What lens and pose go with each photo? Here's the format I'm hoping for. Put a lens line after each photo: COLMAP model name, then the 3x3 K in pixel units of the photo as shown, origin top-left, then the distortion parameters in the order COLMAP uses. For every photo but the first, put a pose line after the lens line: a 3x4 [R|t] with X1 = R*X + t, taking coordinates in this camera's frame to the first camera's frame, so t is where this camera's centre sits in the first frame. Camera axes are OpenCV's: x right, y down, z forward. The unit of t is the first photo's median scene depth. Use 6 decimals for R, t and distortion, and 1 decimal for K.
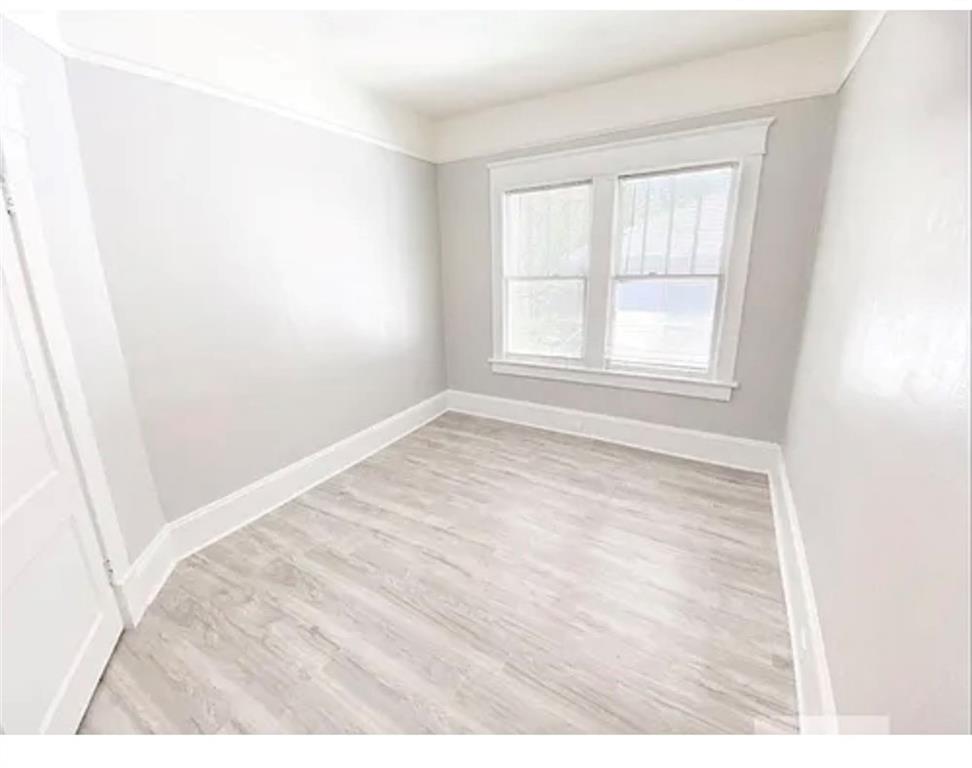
lens RADIAL K [[433.6, 0, 479.2], [0, 433.6, 385.1], [0, 0, 1]] dist [0.000946, -0.000222]
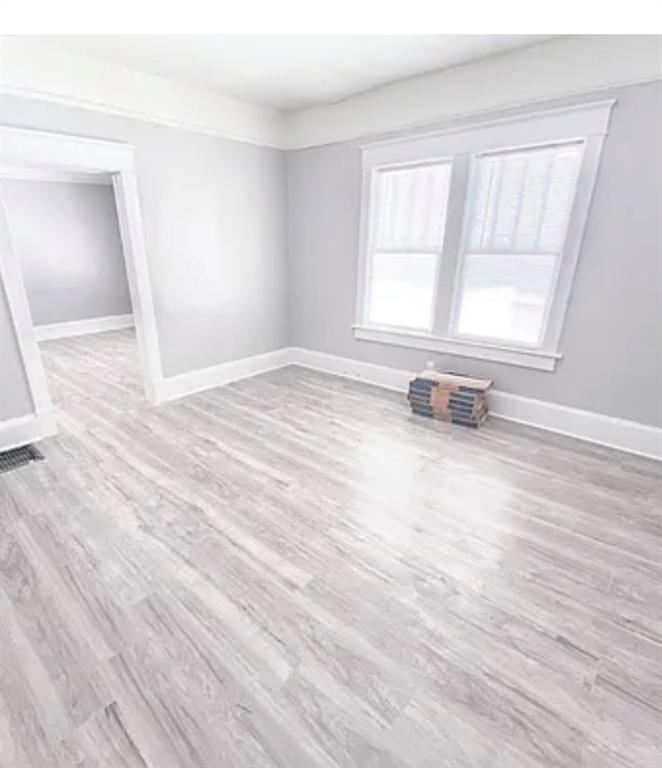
lens RADIAL K [[423.0, 0, 332.6], [0, 423.0, 387.5], [0, 0, 1]] dist [-0.029559, -0.001524]
pose [[0.985076, 0.063359, -0.160035, 0.202631], [-0.052046, 0.995905, 0.073923, 0.027412], [0.164063, -0.064490, 0.984340, -0.107788]]
